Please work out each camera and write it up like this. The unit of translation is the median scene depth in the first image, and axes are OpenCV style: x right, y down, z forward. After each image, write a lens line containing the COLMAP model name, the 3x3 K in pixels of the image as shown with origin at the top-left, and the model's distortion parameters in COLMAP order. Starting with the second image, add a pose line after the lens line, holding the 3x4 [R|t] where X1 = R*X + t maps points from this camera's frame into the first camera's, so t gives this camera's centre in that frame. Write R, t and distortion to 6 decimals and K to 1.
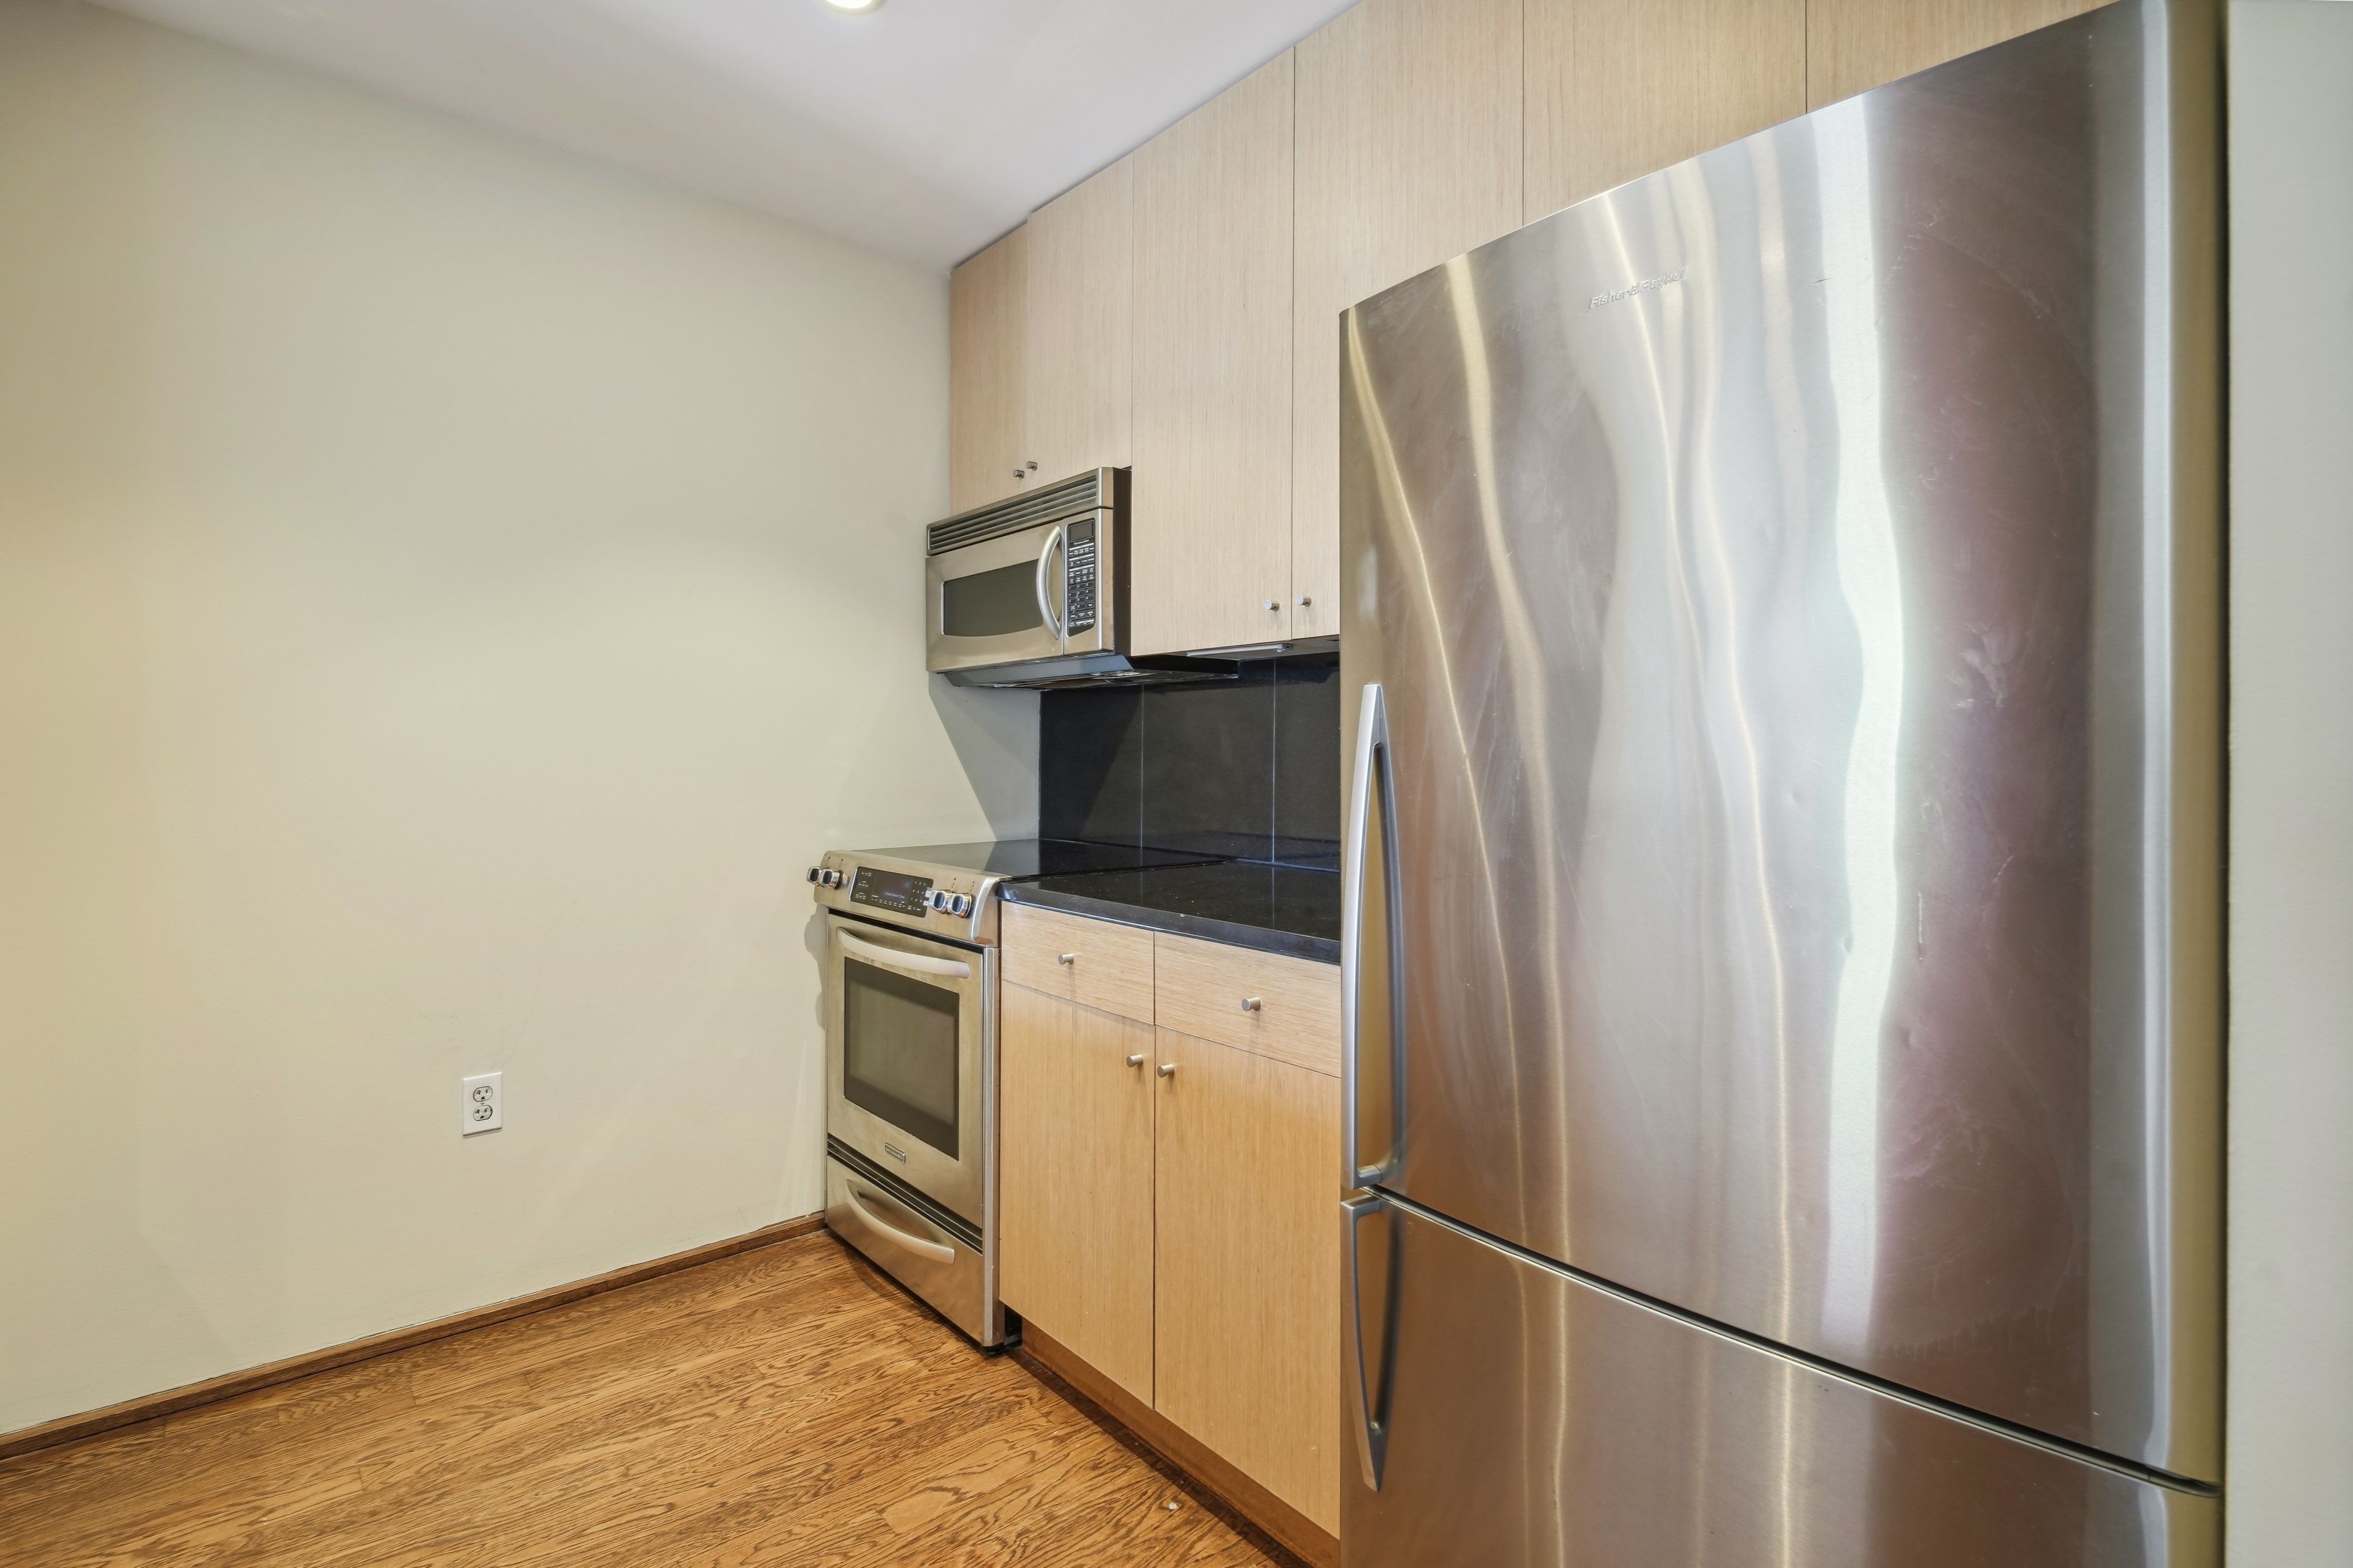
lens RADIAL K [[1130.4, 0, 1163.2], [0, 1130.4, 743.1], [0, 0, 1]] dist [0.007544, -0.004928]
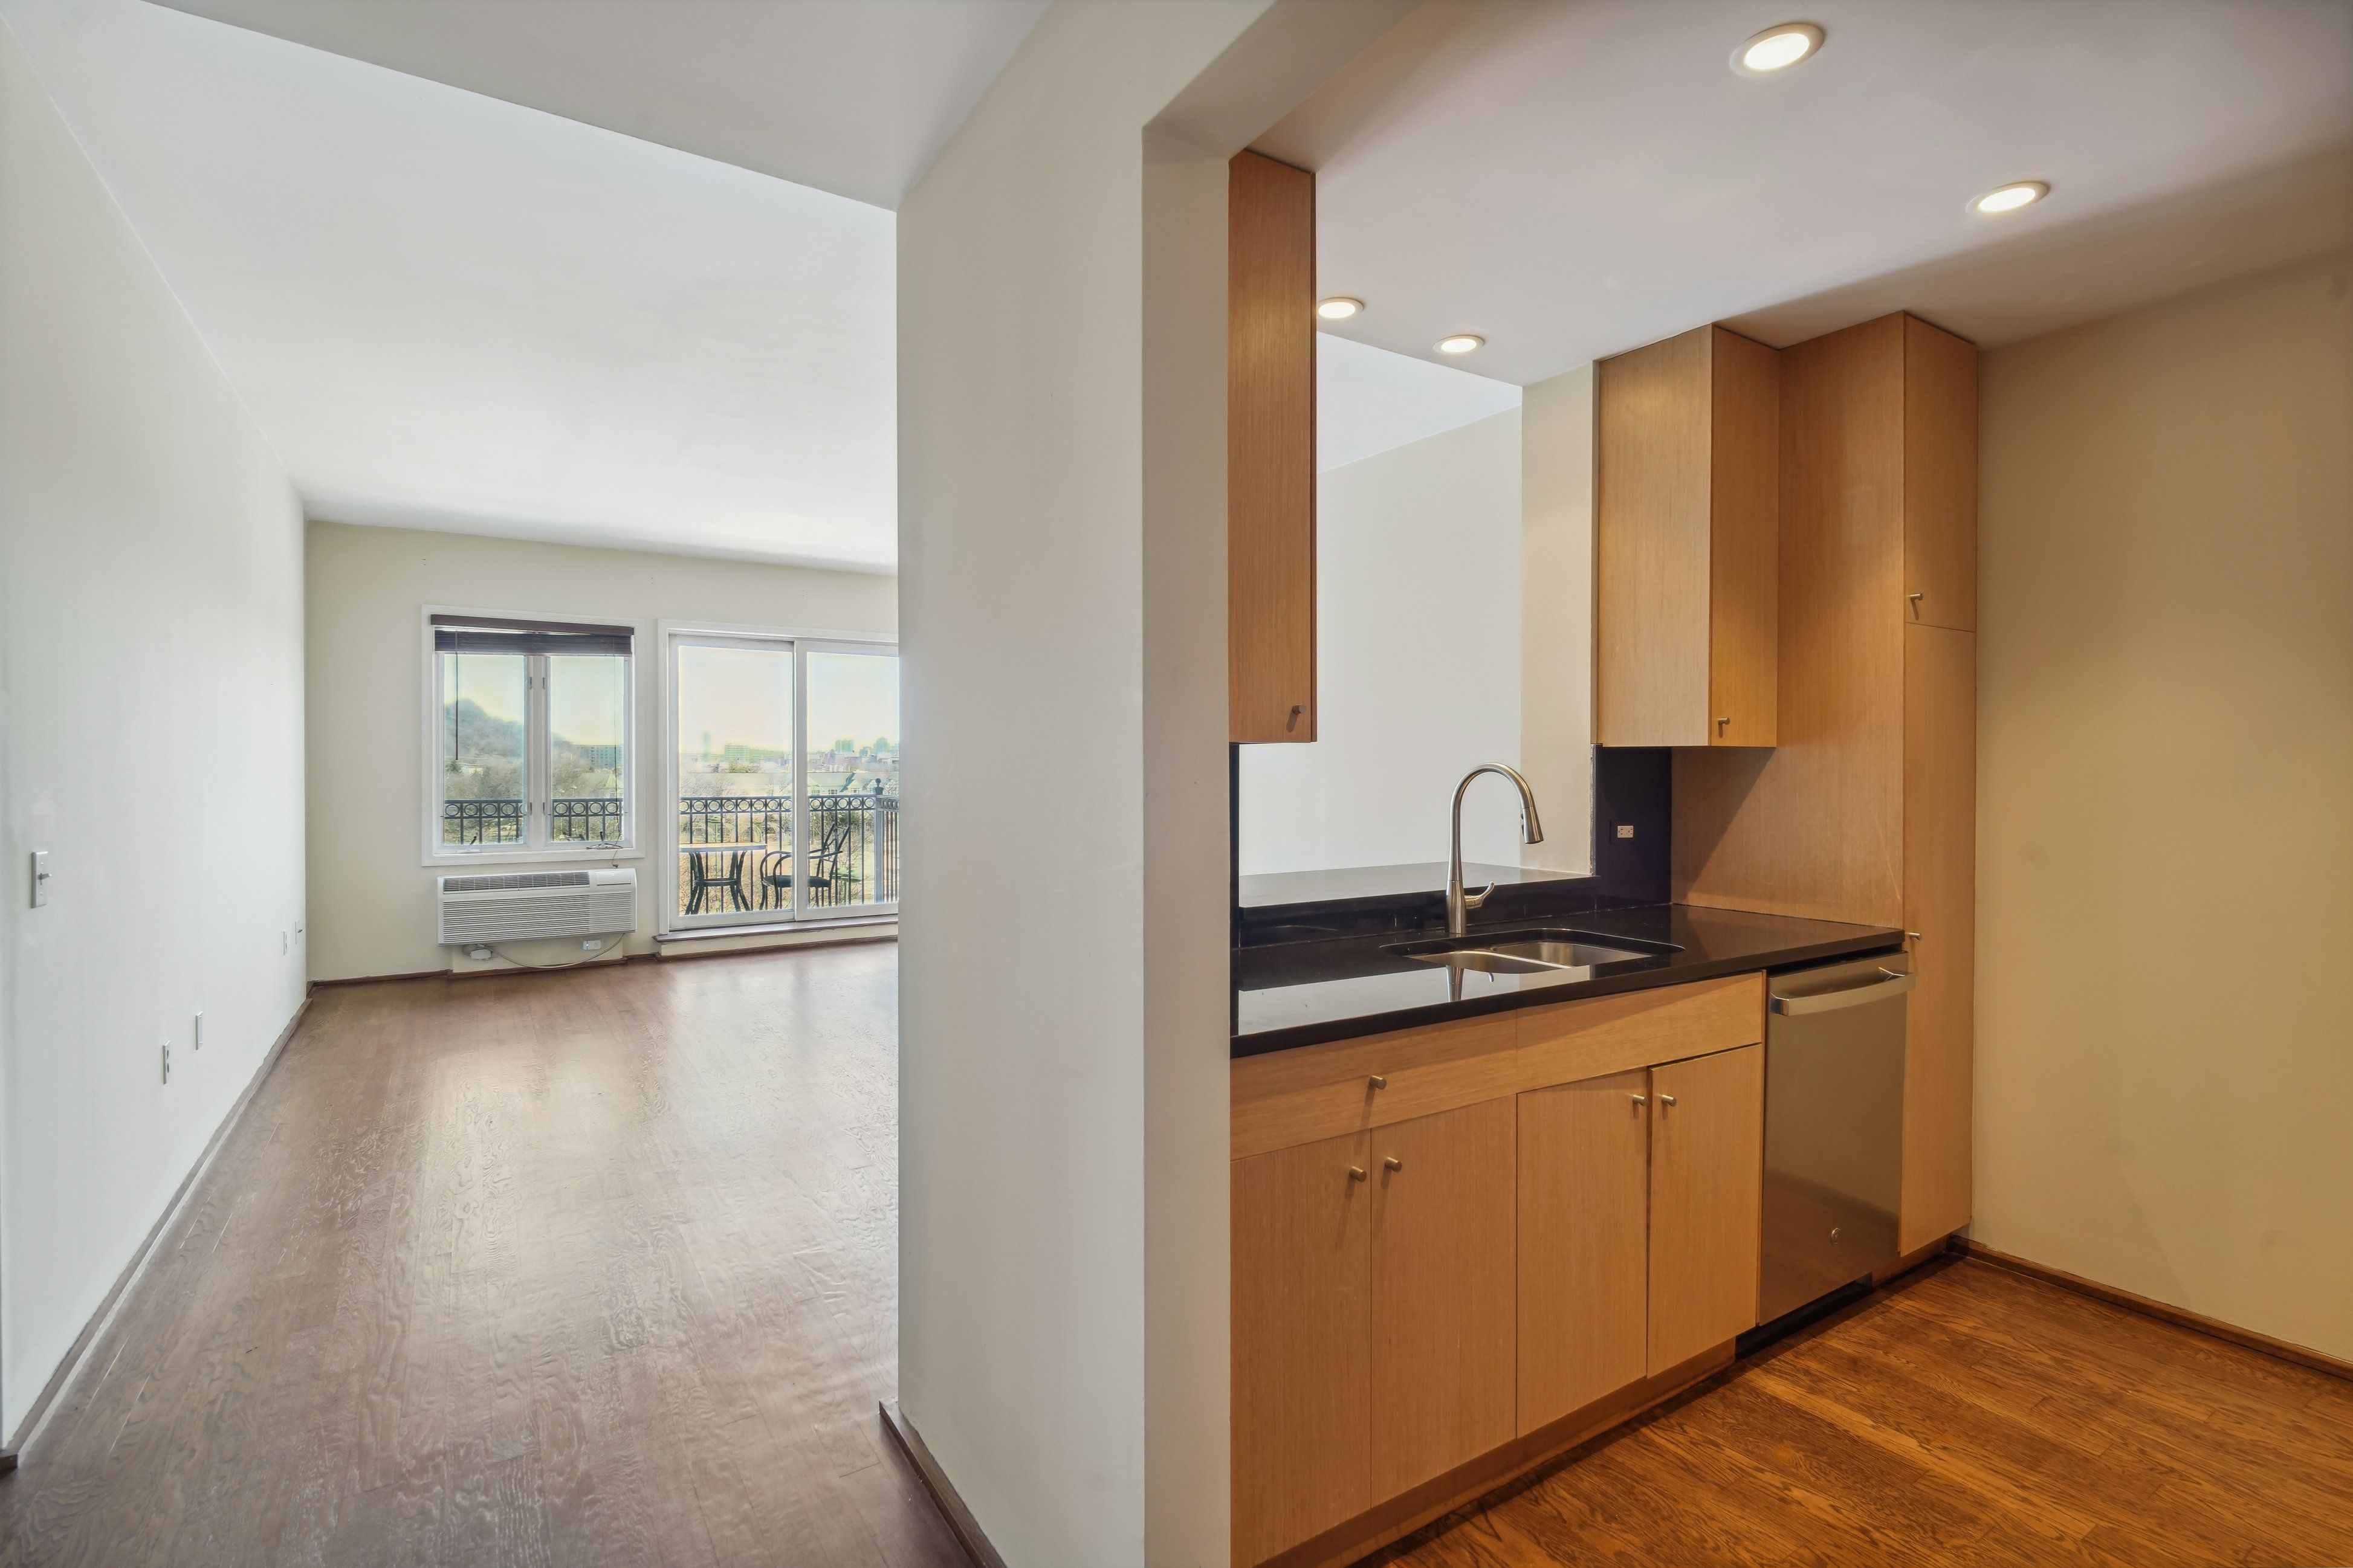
lens RADIAL K [[1094.9, 0, 1185.7], [0, 1094.9, 783.1], [0, 0, 1]] dist [0.000916, -0.000316]
pose [[-0.106839, 0.011639, -0.994208, 0.533115], [0.004304, 0.999928, 0.011244, -0.068128], [0.994267, -0.003078, -0.106882, -0.008493]]
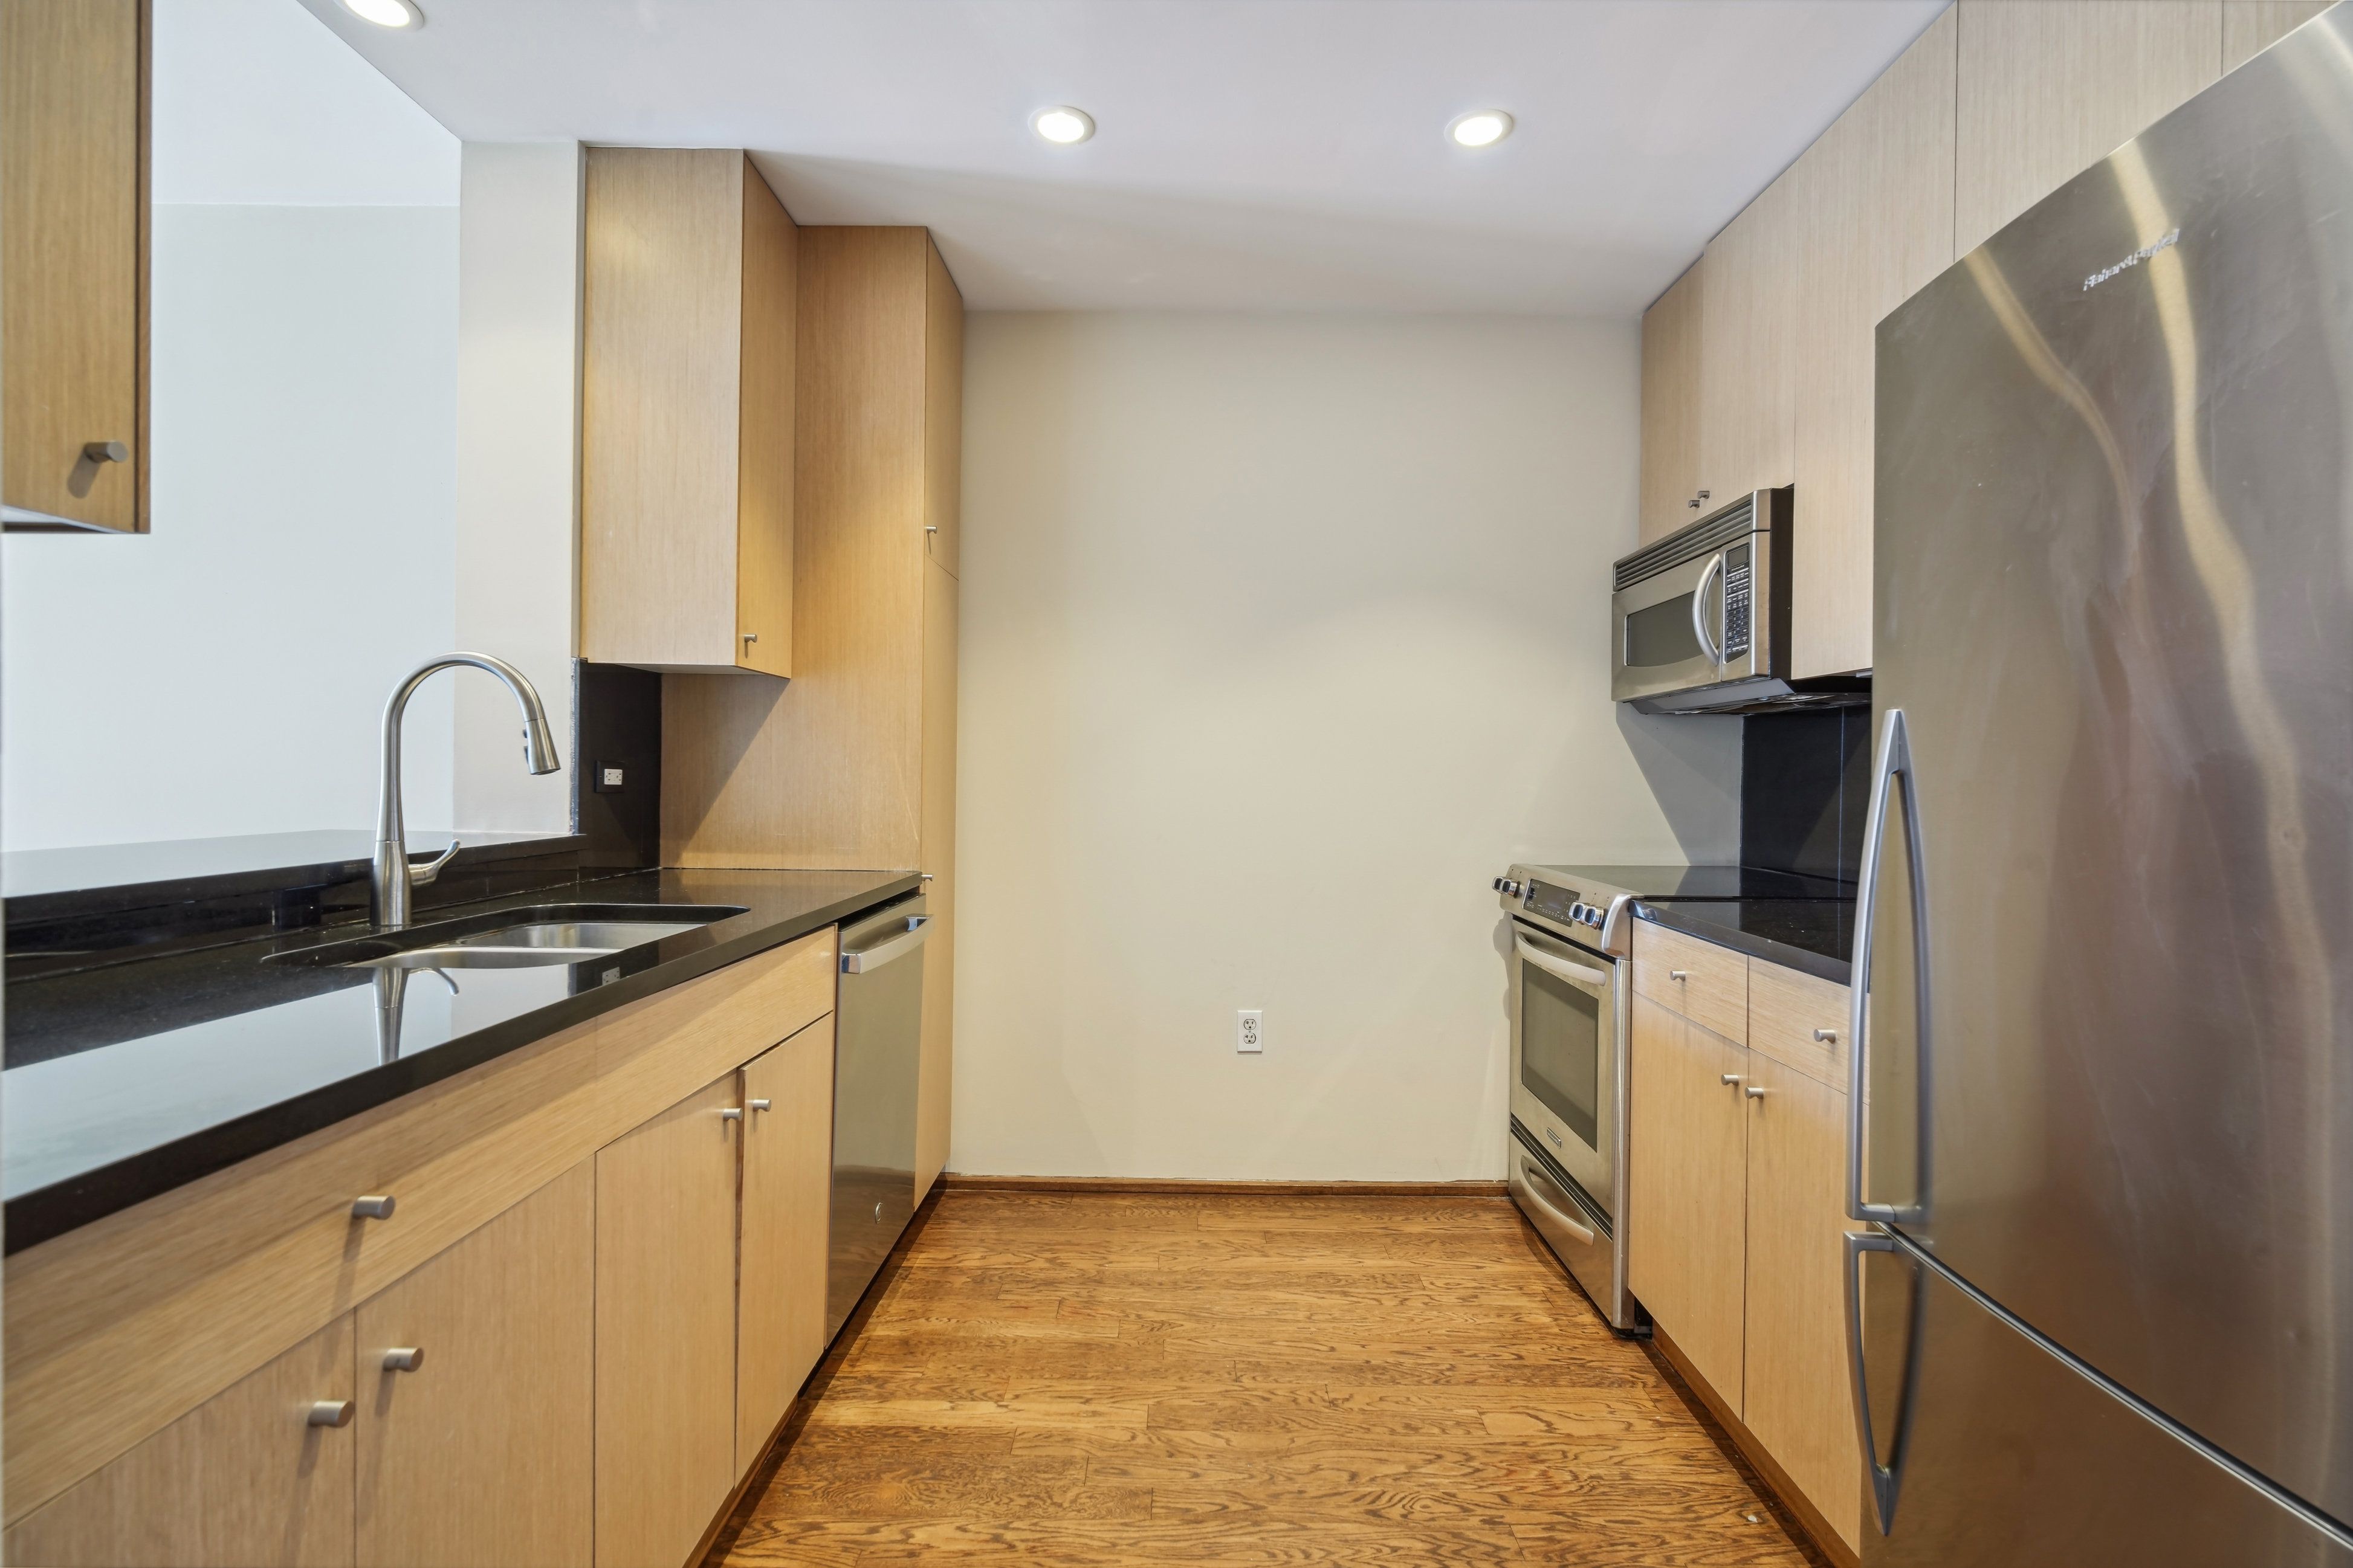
lens RADIAL K [[1099.9, 0, 1176.5], [0, 1099.9, 778.8], [0, 0, 1]] dist [-0.002423, -0.001179]
pose [[0.762807, 0.011380, -0.646526, 0.197917], [-0.005473, 0.999923, 0.011143, 0.000388], [0.646603, -0.004962, 0.762810, -0.068097]]
